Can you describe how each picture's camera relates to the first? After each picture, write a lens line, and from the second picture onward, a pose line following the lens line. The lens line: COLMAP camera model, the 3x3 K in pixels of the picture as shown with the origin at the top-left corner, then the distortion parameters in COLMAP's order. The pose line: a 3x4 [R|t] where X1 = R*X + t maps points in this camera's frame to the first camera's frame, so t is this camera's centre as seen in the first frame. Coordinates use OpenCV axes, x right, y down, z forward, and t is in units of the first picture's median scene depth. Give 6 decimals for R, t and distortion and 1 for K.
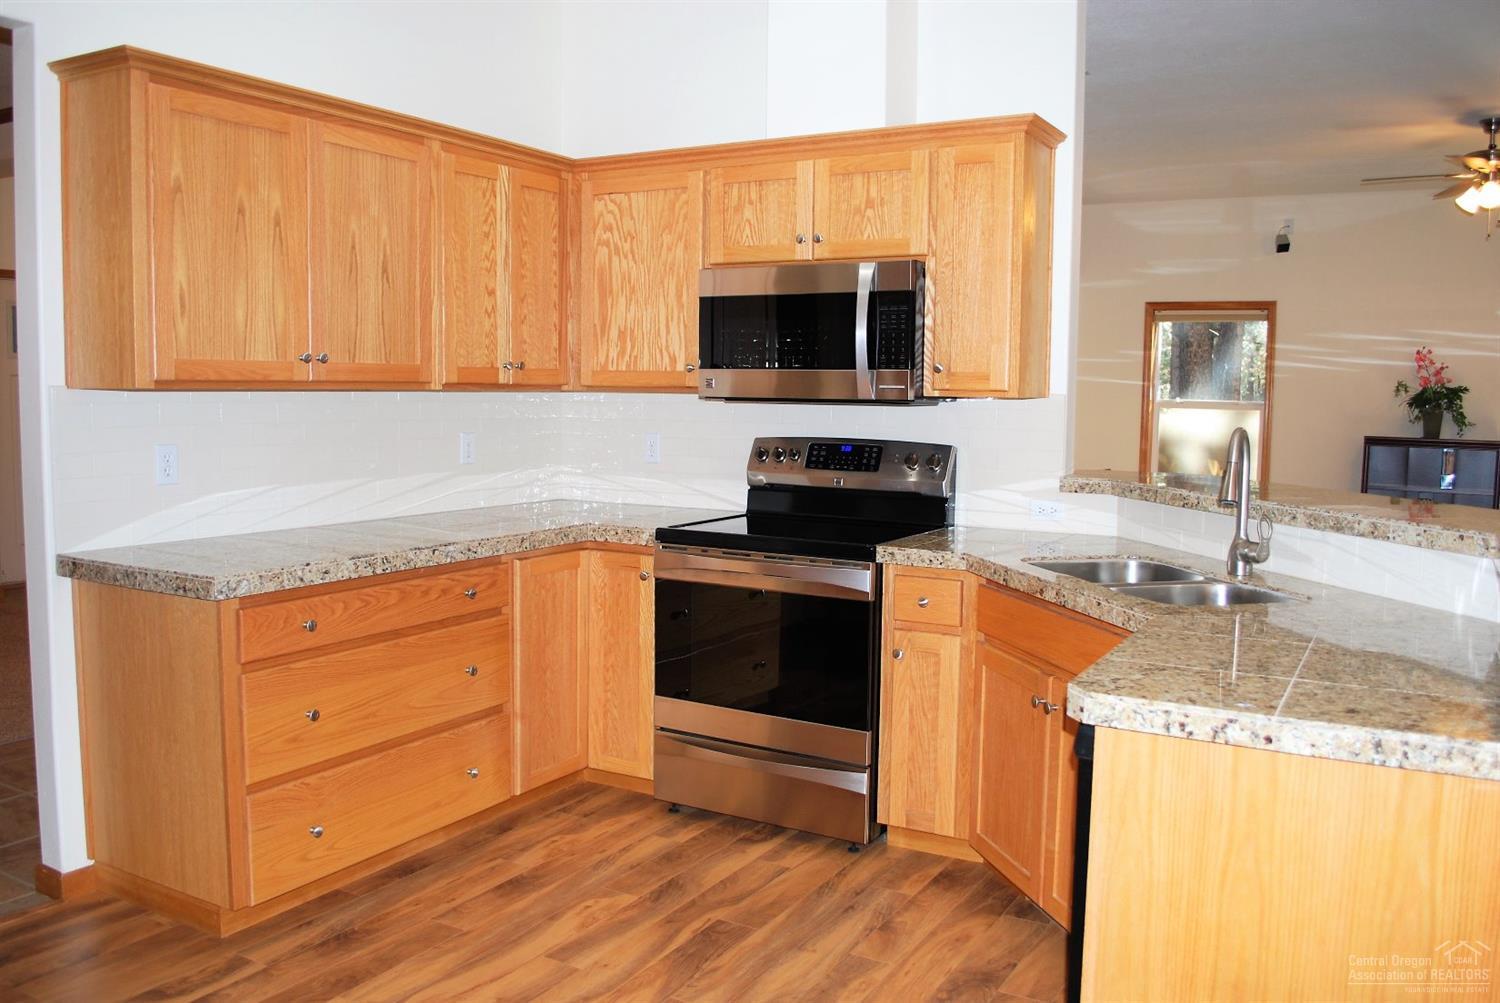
lens RADIAL K [[1229.2, 0, 750.0], [0, 1229.2, 501.5], [0, 0, 1]] dist [-0.080074, 0.014468]
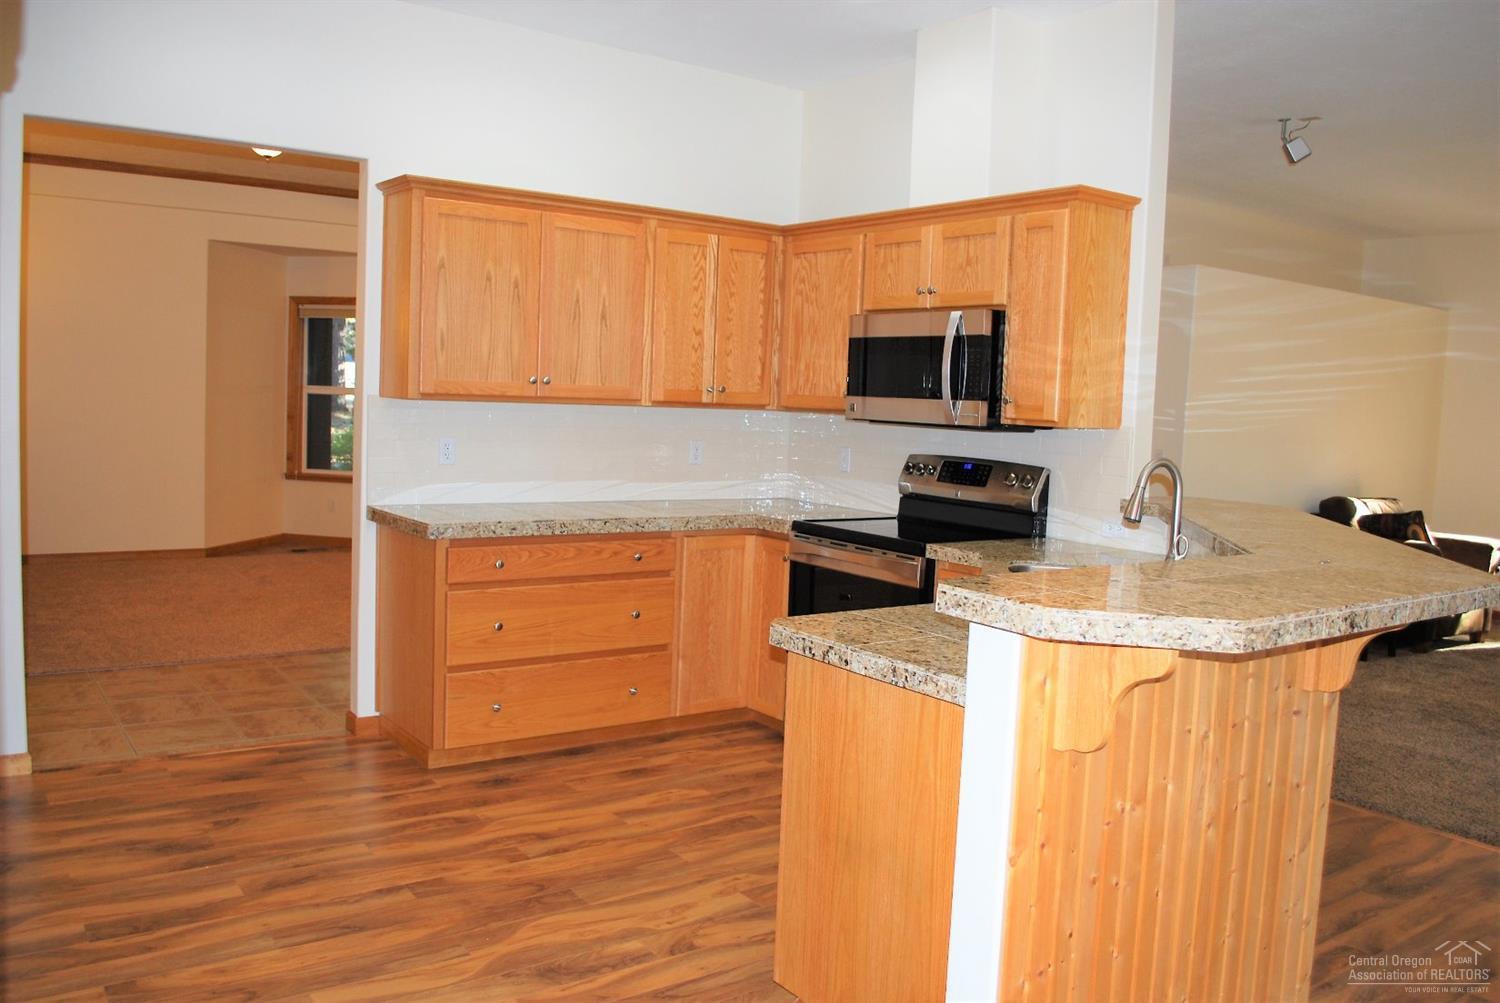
lens RADIAL K [[1229.2, 0, 750.0], [0, 1229.2, 501.5], [0, 0, 1]] dist [-0.080074, 0.014468]
pose [[0.909536, 0.061050, -0.411117, 0.416324], [-0.067475, 0.997720, -0.001119, 0.006782], [0.410112, 0.028758, 0.911582, -0.176808]]
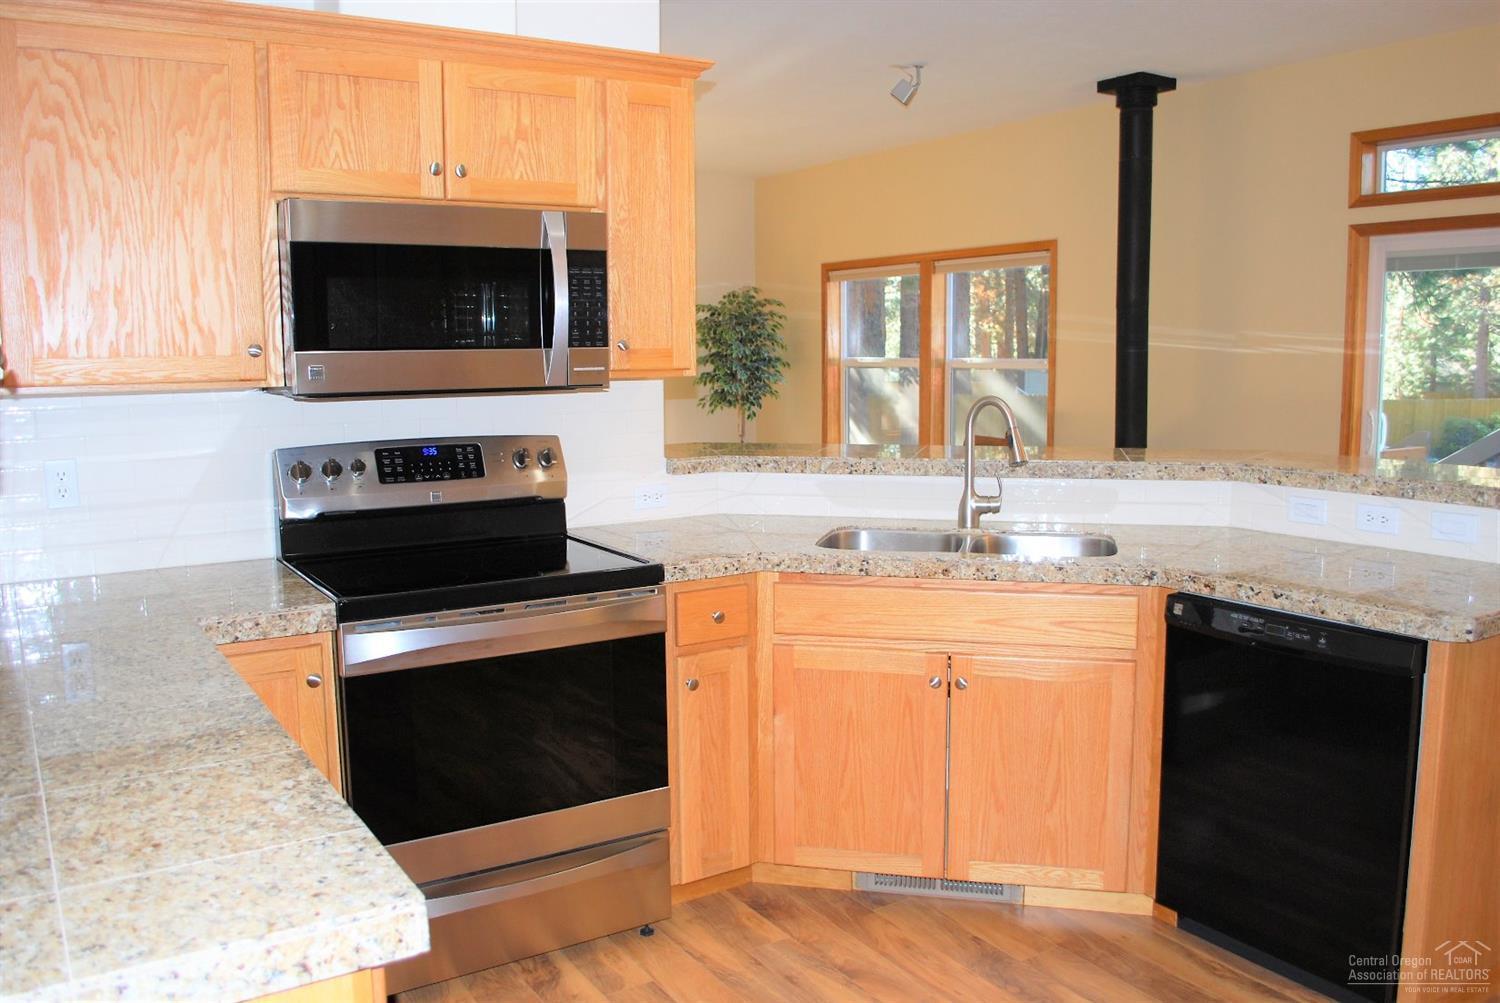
lens RADIAL K [[1229.2, 0, 750.0], [0, 1229.2, 501.5], [0, 0, 1]] dist [-0.080074, 0.014468]
pose [[0.454496, -0.130572, 0.881127, -0.553203], [0.094131, 0.990699, 0.098255, -0.075353], [-0.885761, 0.038285, 0.462560, 0.528150]]
